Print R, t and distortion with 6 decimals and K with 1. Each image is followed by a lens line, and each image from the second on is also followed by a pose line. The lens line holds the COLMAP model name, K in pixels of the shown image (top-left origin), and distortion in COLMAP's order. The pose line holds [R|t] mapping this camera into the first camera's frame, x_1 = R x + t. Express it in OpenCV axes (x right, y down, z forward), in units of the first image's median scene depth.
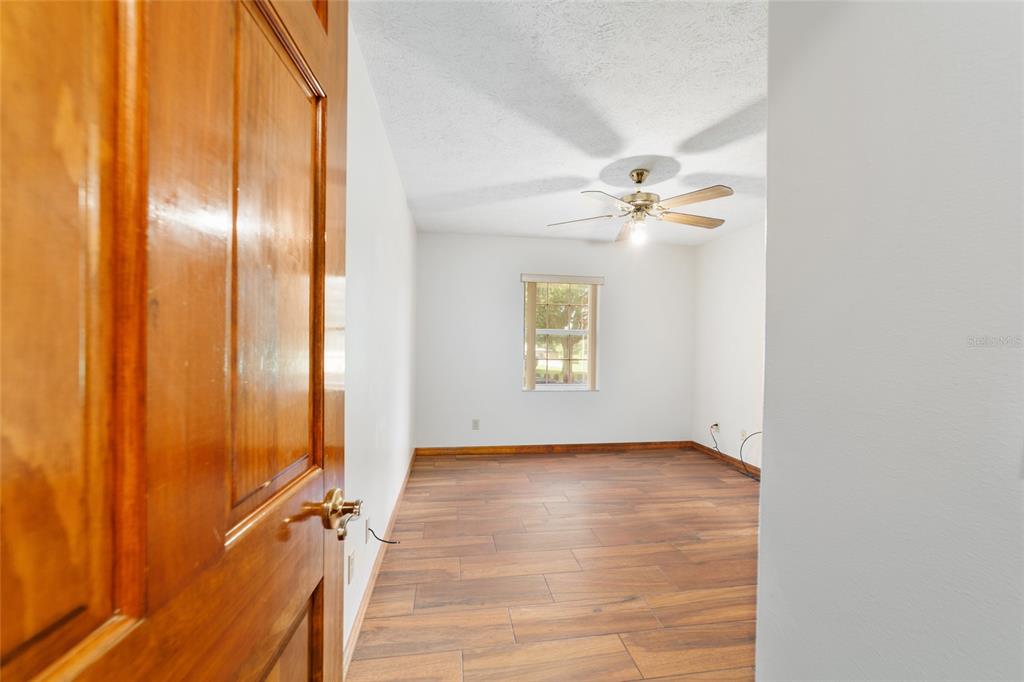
lens RADIAL K [[393.3, 0, 506.7], [0, 393.3, 346.6], [0, 0, 1]] dist [-0.012769, 0.006073]
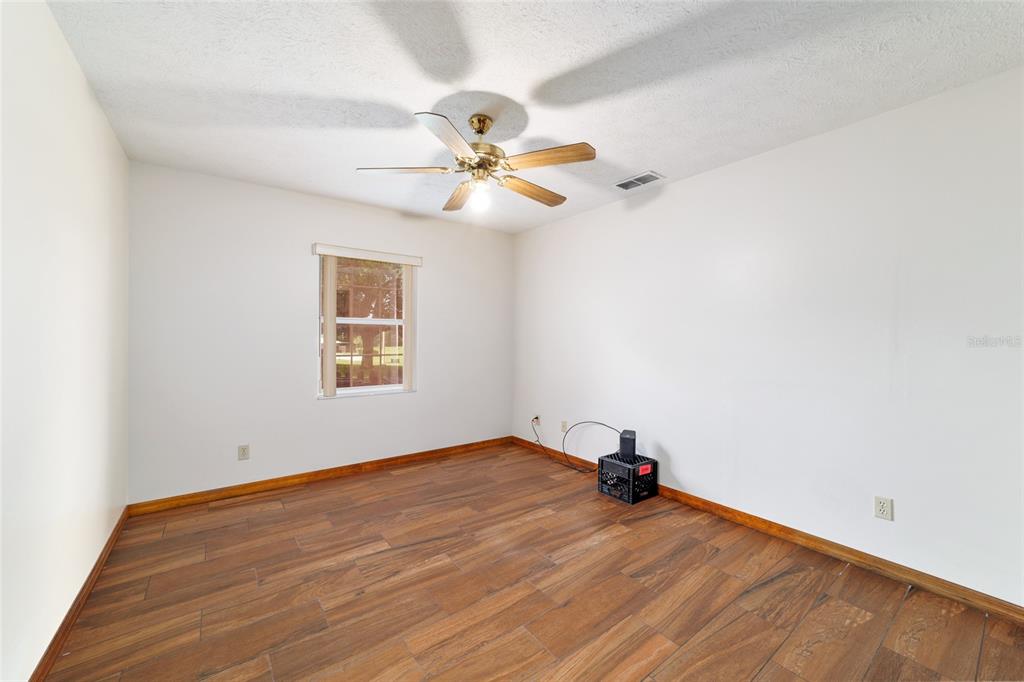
lens RADIAL K [[393.3, 0, 507.0], [0, 393.3, 339.2], [0, 0, 1]] dist [-0.012769, 0.006073]
pose [[0.877477, -0.009184, 0.479530, -0.000511], [0.008058, 0.999958, 0.004406, -0.001655], [-0.479550, -0.000003, 0.877514, 0.248704]]
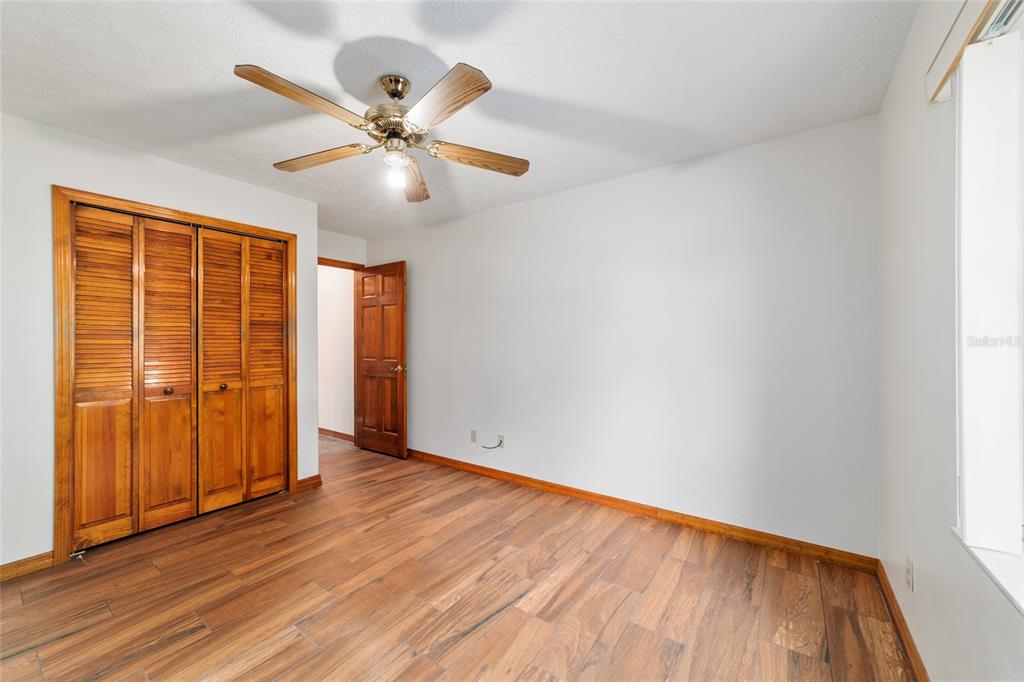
lens RADIAL K [[393.3, 0, 517.3], [0, 393.3, 342.2], [0, 0, 1]] dist [-0.012769, 0.006073]
pose [[-0.673665, -0.011597, -0.738946, 0.611914], [-0.011408, 0.999921, -0.005293, -0.003165], [0.738949, 0.004865, -0.673744, 1.430519]]
